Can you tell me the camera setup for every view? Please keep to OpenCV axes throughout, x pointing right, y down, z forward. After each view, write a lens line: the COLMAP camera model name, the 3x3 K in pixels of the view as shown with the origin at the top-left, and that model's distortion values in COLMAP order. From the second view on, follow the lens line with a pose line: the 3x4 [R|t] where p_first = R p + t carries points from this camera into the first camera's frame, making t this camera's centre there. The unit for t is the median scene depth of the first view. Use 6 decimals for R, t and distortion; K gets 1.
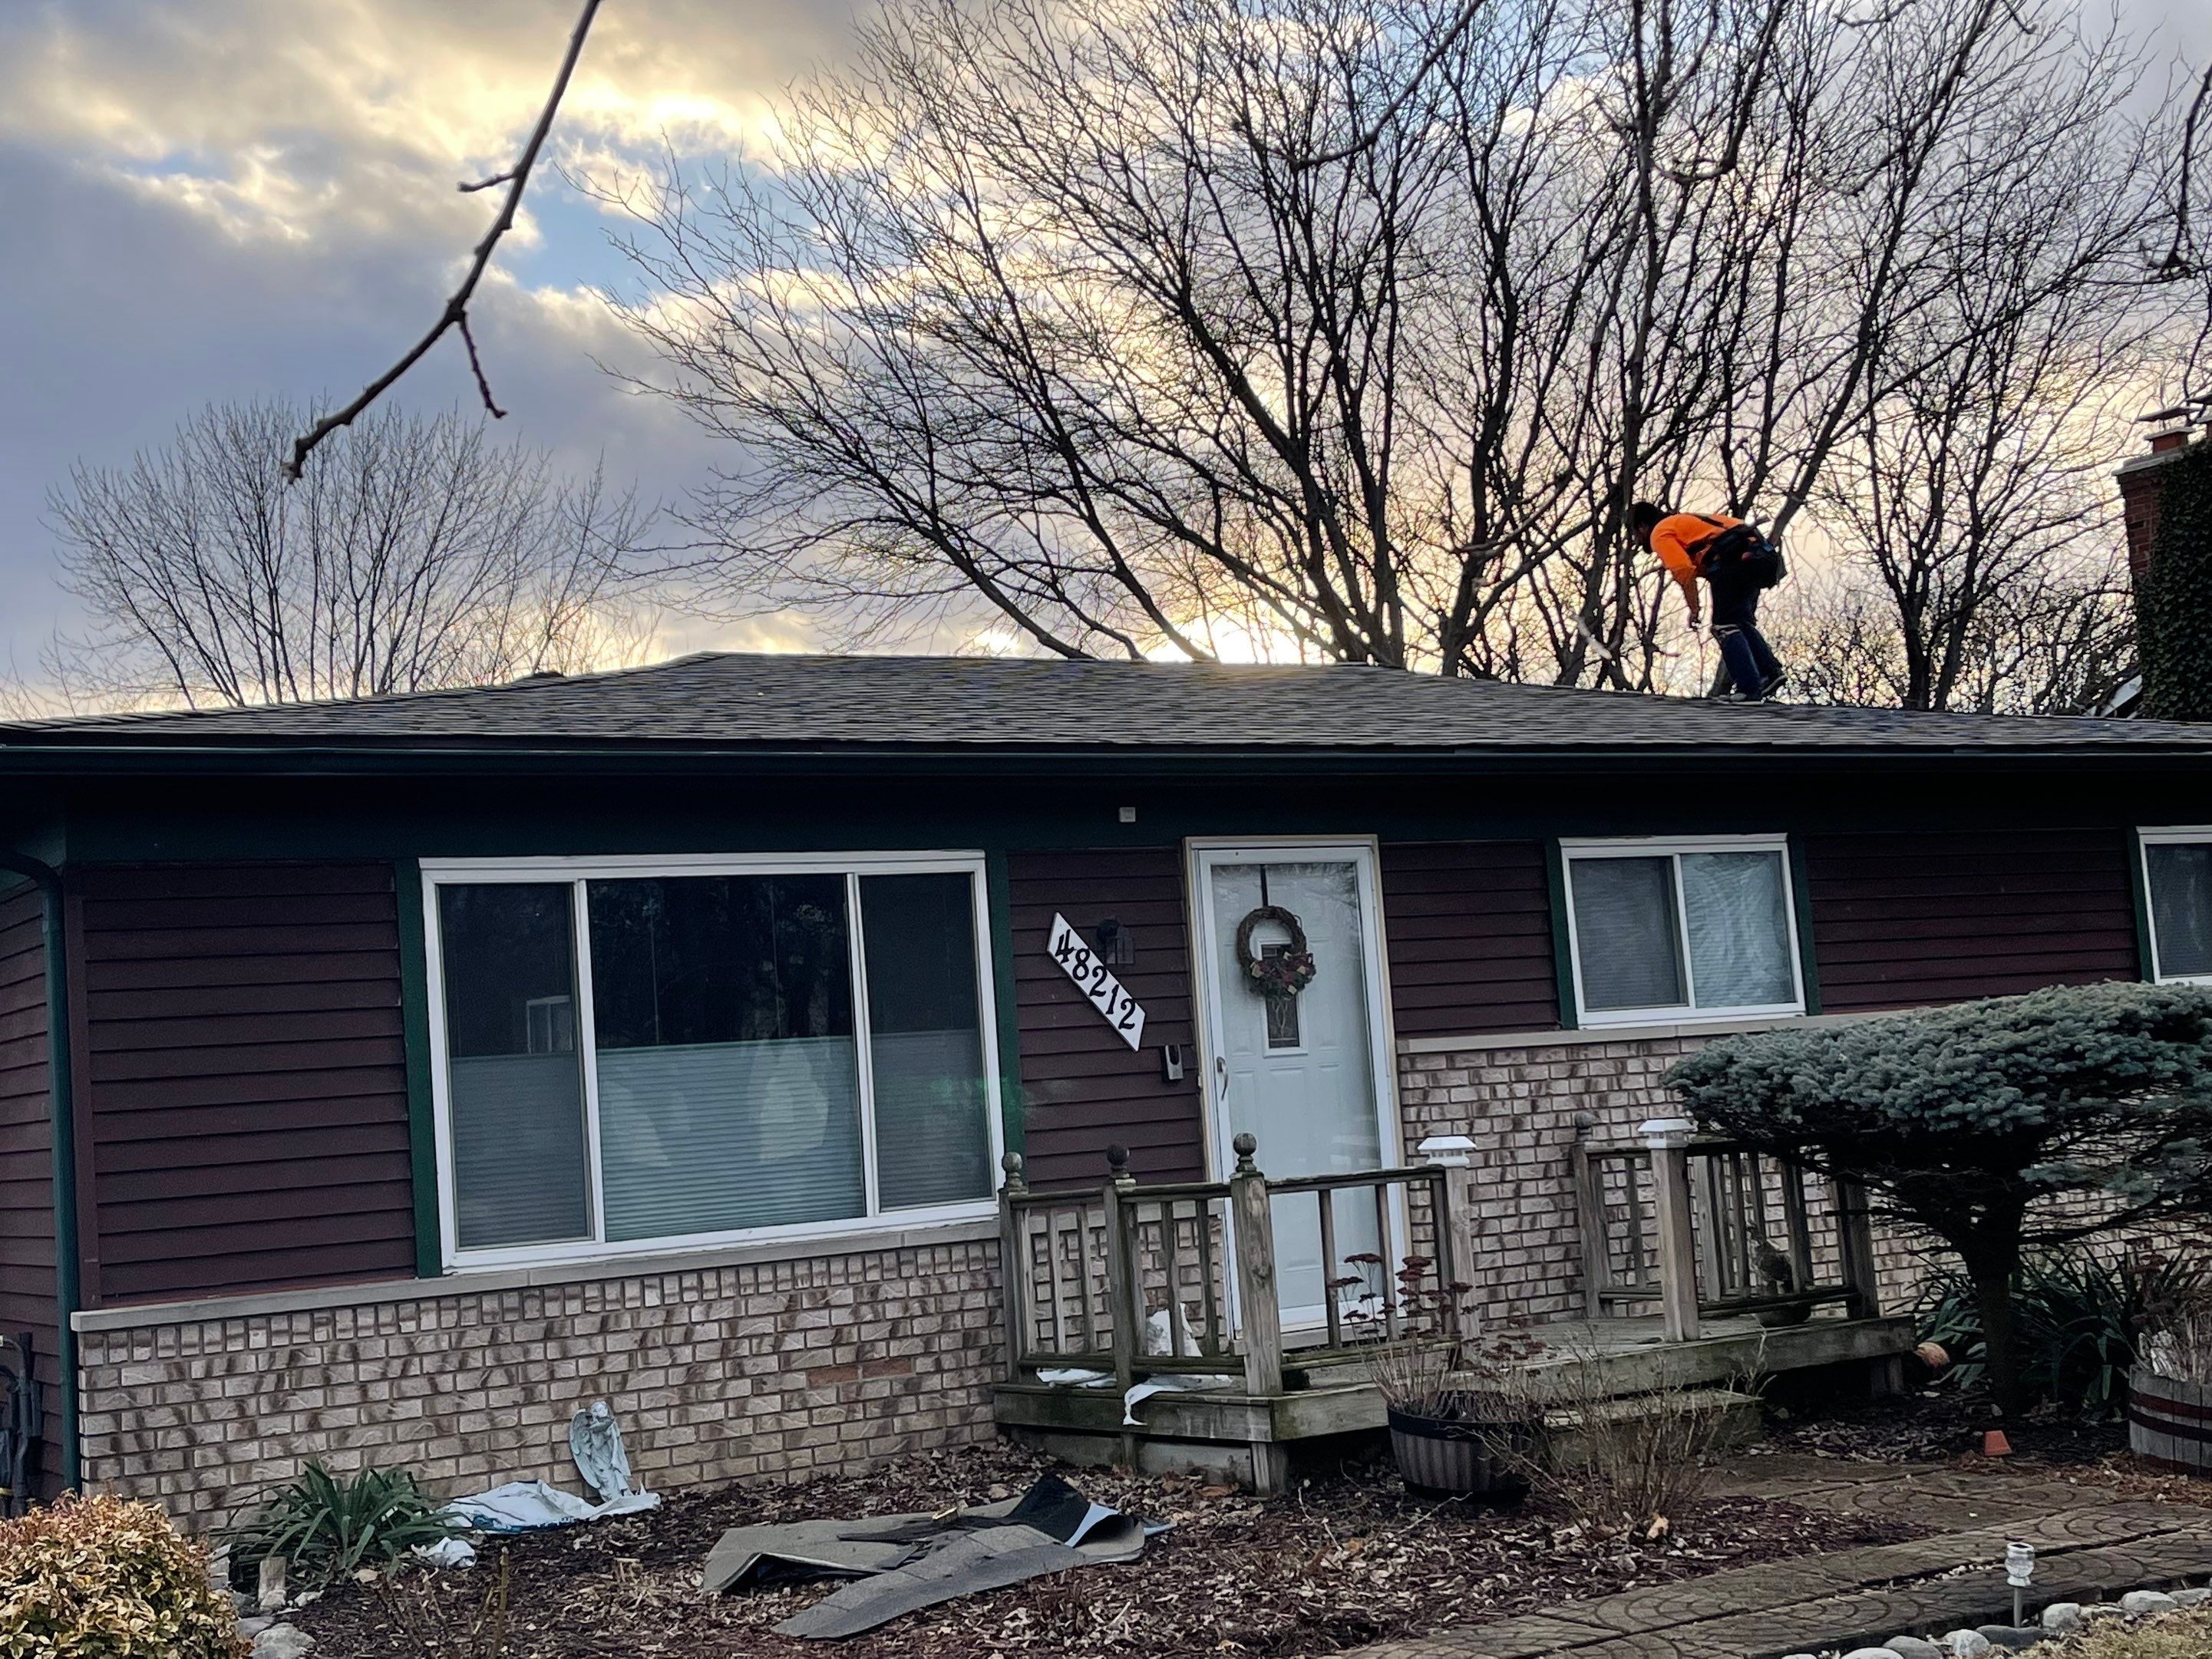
lens RADIAL K [[3005.7, 0, 1106.7], [0, 3005.7, 795.3], [0, 0, 1]] dist [0.190465, -0.612051]
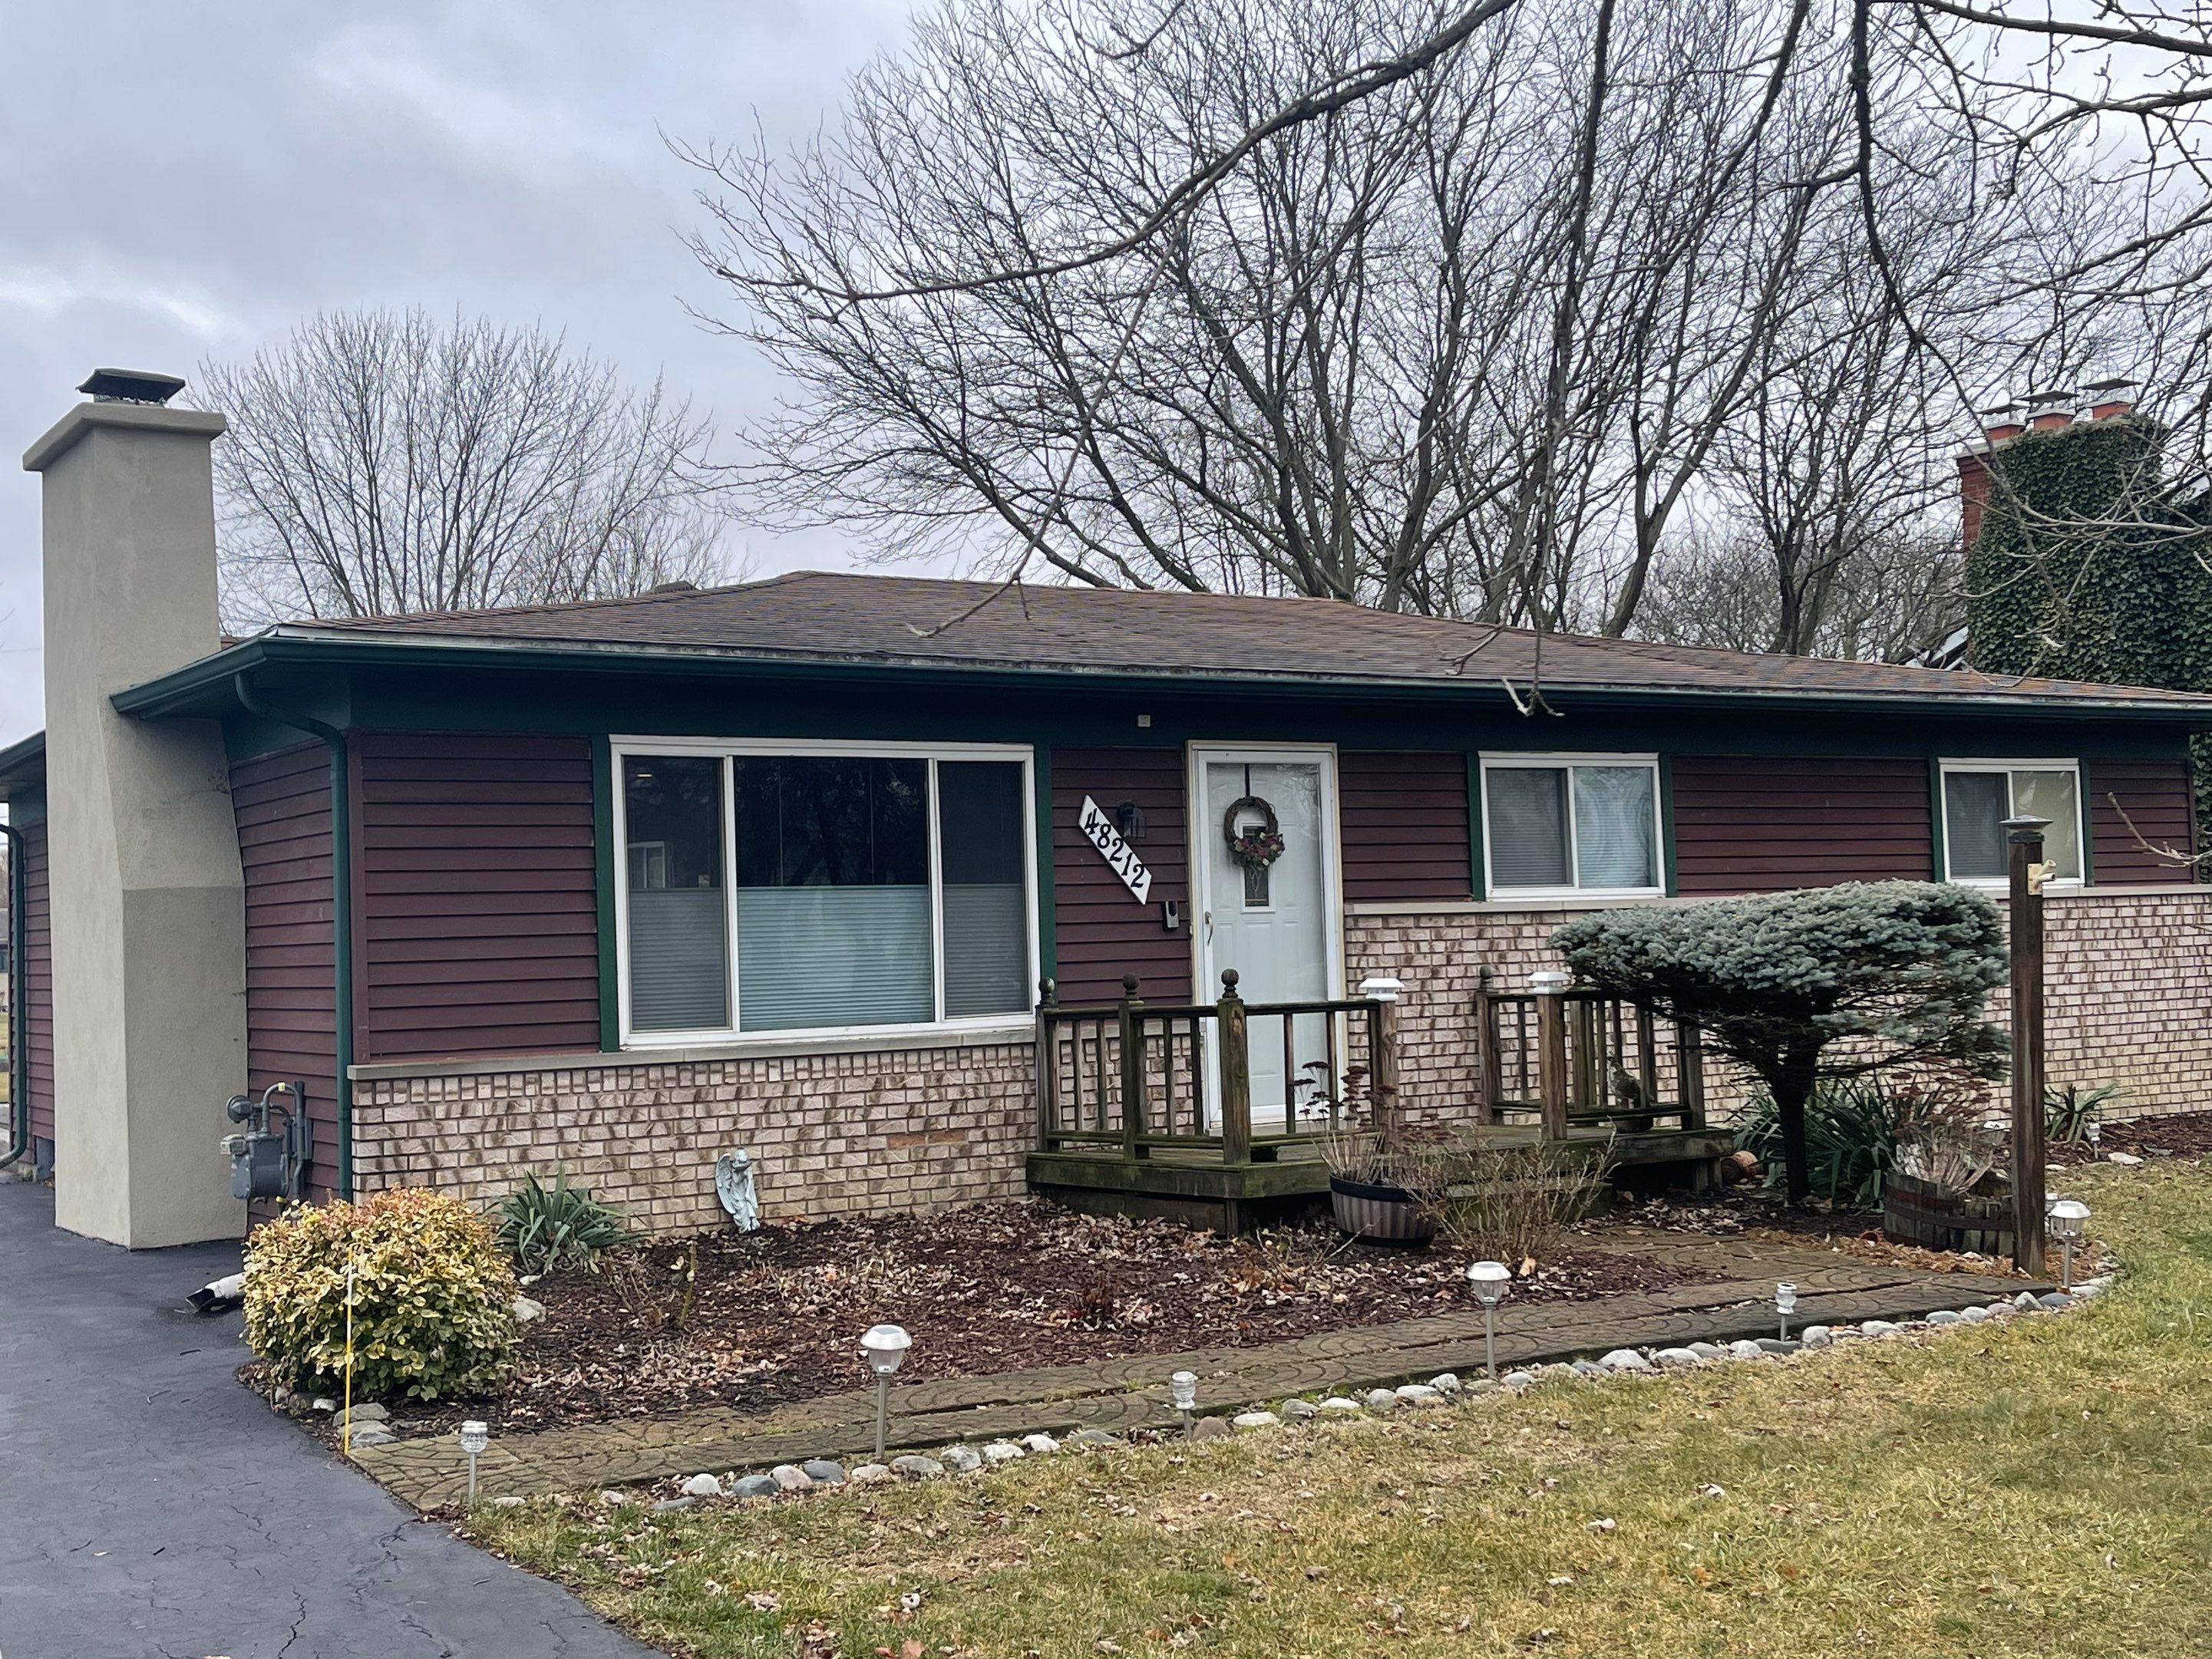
lens RADIAL K [[2679.7, 0, 1106.0], [0, 2679.7, 829.5], [0, 0, 1]] dist [0.239334, -0.716911]
pose [[0.999105, 0.040282, 0.012923, -0.022263], [-0.040930, 0.997669, 0.054605, -0.009234], [-0.010693, -0.055085, 0.998424, -0.144846]]
